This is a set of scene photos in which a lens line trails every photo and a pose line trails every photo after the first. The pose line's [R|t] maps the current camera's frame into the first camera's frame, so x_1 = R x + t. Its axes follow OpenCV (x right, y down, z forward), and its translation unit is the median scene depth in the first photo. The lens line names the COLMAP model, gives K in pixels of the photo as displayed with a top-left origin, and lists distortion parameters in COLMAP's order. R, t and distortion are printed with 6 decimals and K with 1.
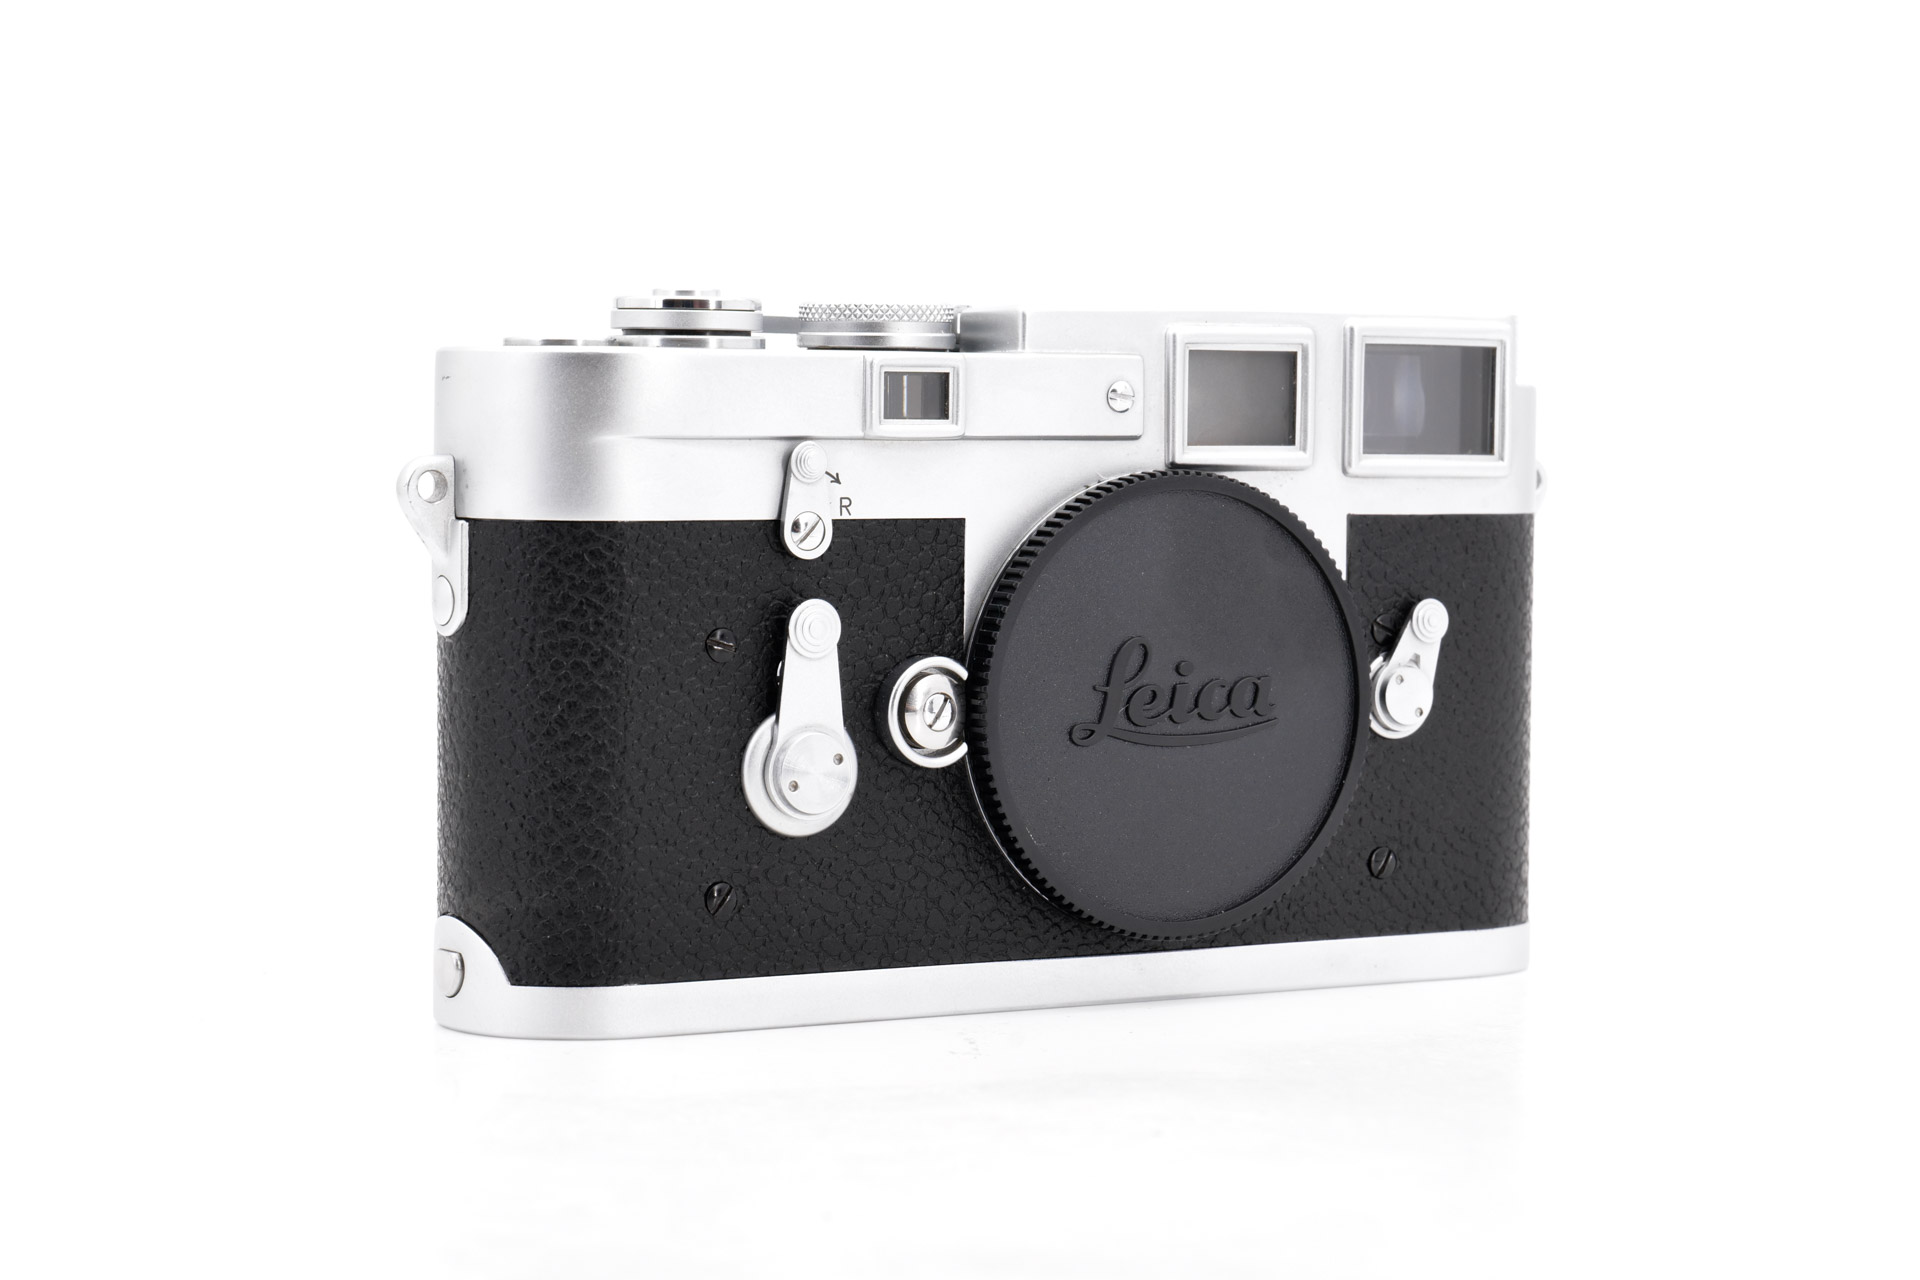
lens RADIAL K [[5138.1, 0, 960.0], [0, 5138.1, 640.0], [0, 0, 1]] dist [-0.419868, -0.056156]
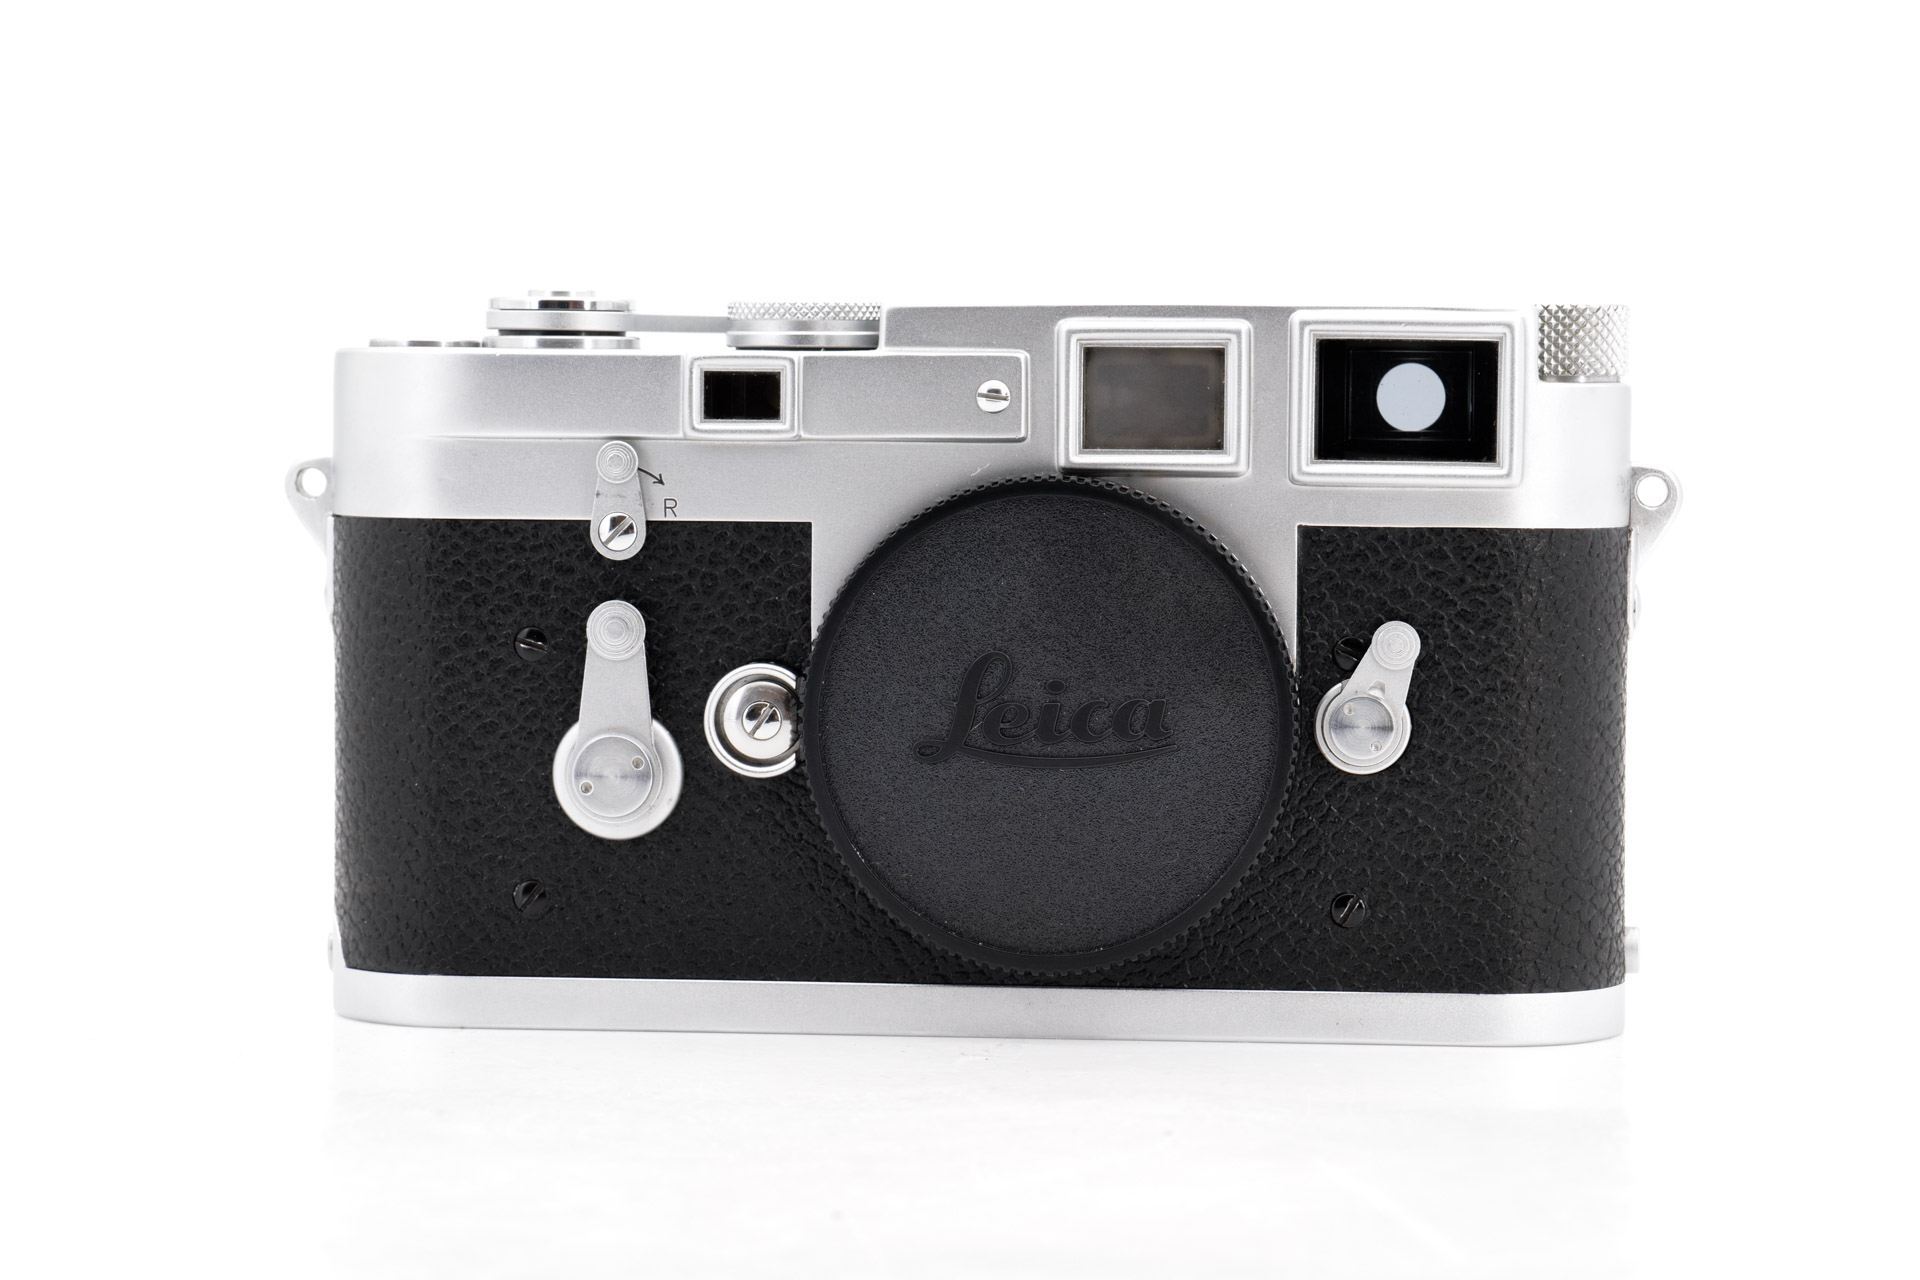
lens RADIAL K [[5138.1, 0, 960.0], [0, 5138.1, 640.0], [0, 0, 1]] dist [-0.419868, -0.056156]
pose [[0.818035, 0.028743, -0.574450, 0.585617], [-0.029358, 0.999535, 0.008205, -0.010324], [0.574419, 0.010153, 0.818498, 0.223084]]
